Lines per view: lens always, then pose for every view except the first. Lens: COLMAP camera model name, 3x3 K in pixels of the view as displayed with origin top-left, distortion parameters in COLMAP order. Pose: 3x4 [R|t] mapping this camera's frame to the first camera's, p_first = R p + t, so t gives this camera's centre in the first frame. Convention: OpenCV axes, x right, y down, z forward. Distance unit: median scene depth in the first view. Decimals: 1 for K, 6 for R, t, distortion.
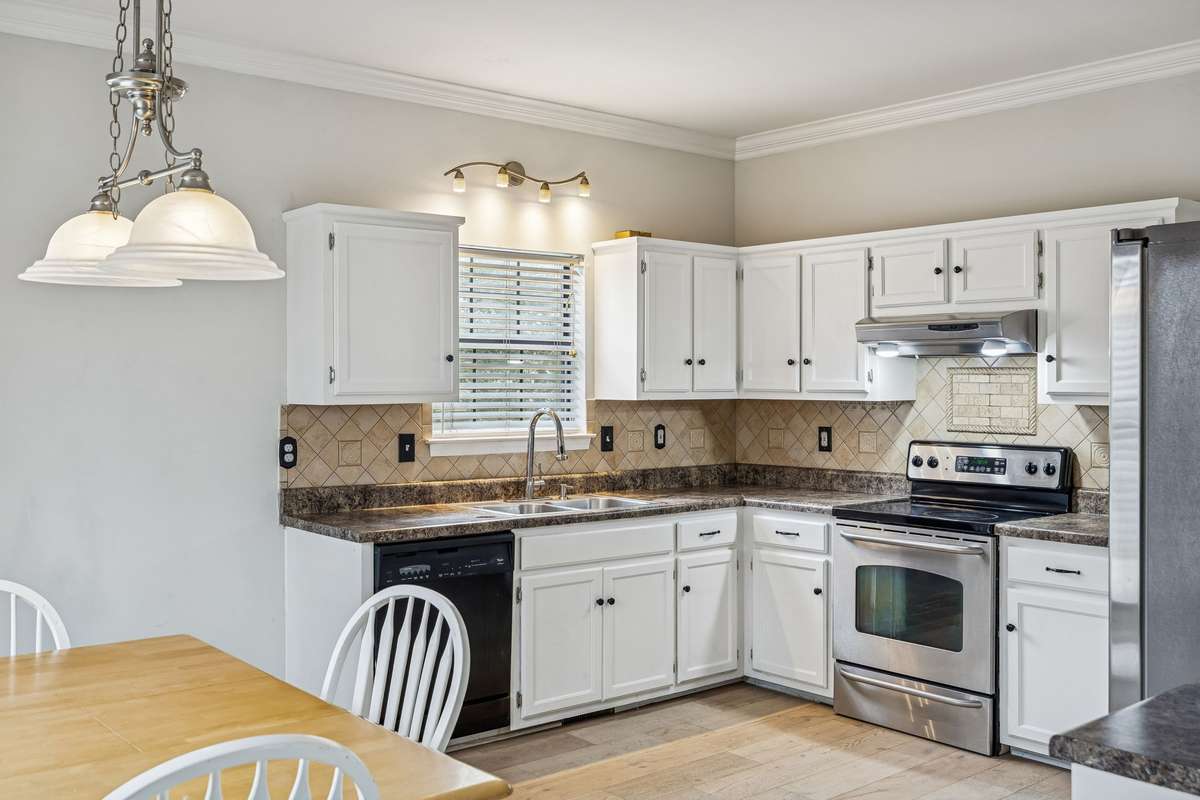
lens RADIAL K [[1196.9, 0, 602.0], [0, 1196.9, 388.5], [0, 0, 1]] dist [0.003946, 0.000000]
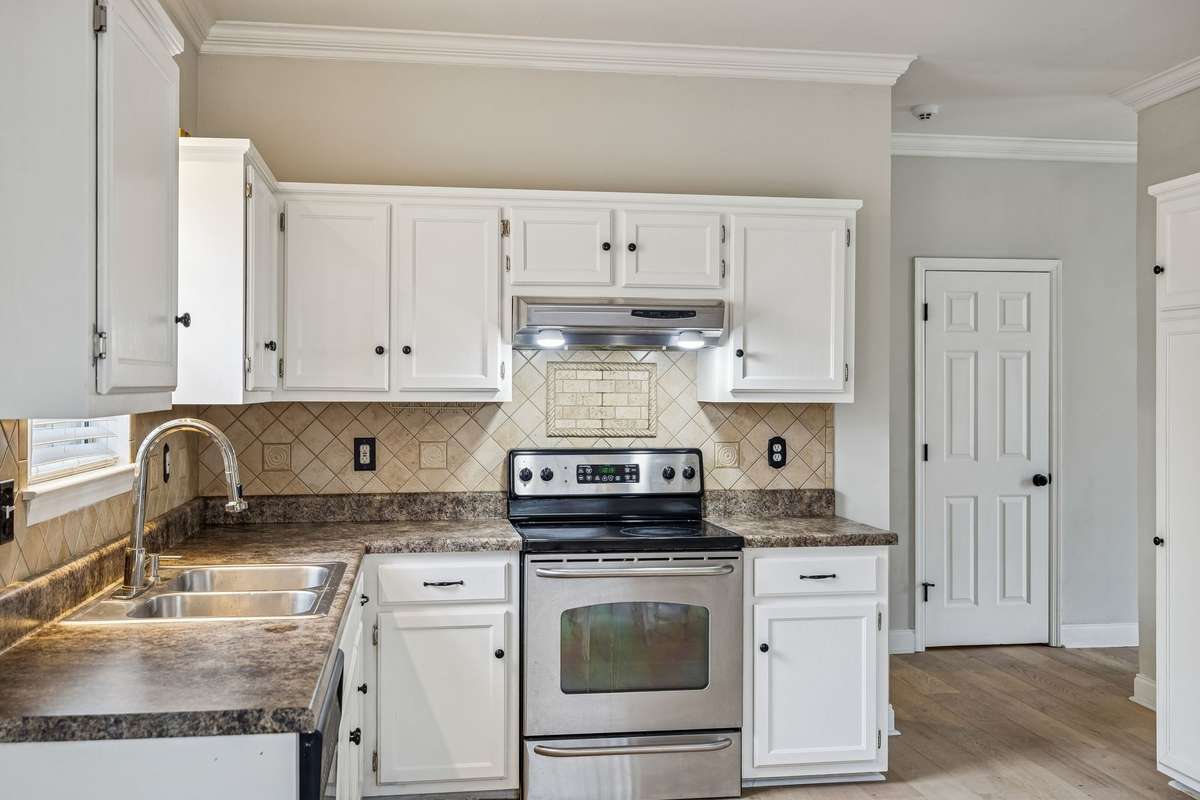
lens RADIAL K [[1196.9, 0, 601.5], [0, 1196.9, 392.5], [0, 0, 1]] dist [0.003946, 0.000000]
pose [[0.509161, -0.002590, 0.860667, -0.460837], [0.003313, 0.999994, 0.001050, 0.003987], [-0.860665, 0.002316, 0.509167, 0.587373]]
